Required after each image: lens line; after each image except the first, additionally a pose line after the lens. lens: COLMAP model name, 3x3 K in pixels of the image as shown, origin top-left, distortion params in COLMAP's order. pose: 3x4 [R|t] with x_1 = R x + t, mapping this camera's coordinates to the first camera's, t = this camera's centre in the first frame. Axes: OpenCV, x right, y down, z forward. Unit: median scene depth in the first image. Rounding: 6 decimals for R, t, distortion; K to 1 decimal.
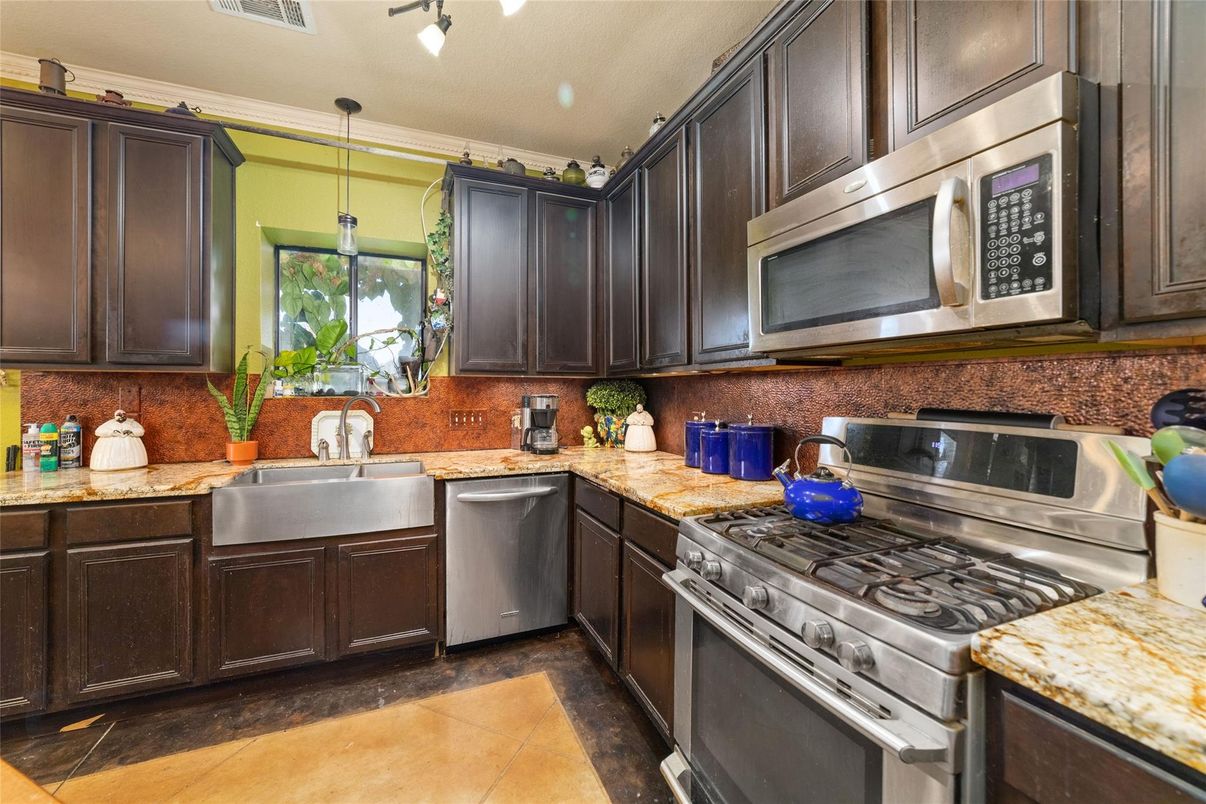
lens RADIAL K [[470.0, 0, 594.8], [0, 470.0, 393.5], [0, 0, 1]] dist [-0.001970, -0.000090]
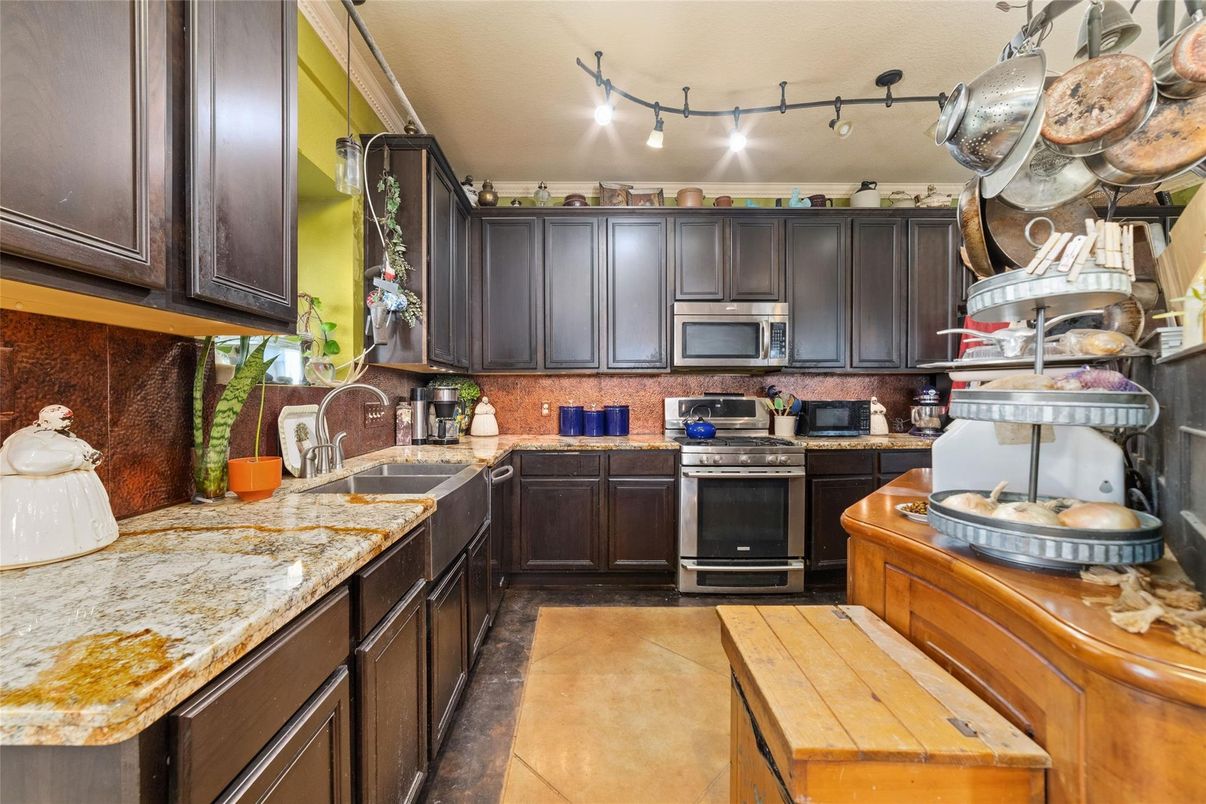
lens RADIAL K [[470.0, 0, 592.5], [0, 470.0, 398.4], [0, 0, 1]] dist [-0.001970, -0.000090]
pose [[0.355441, -0.004258, 0.934689, -1.355912], [0.004313, 0.999986, 0.002916, 0.037387], [-0.934689, 0.002995, 0.355454, 0.472241]]
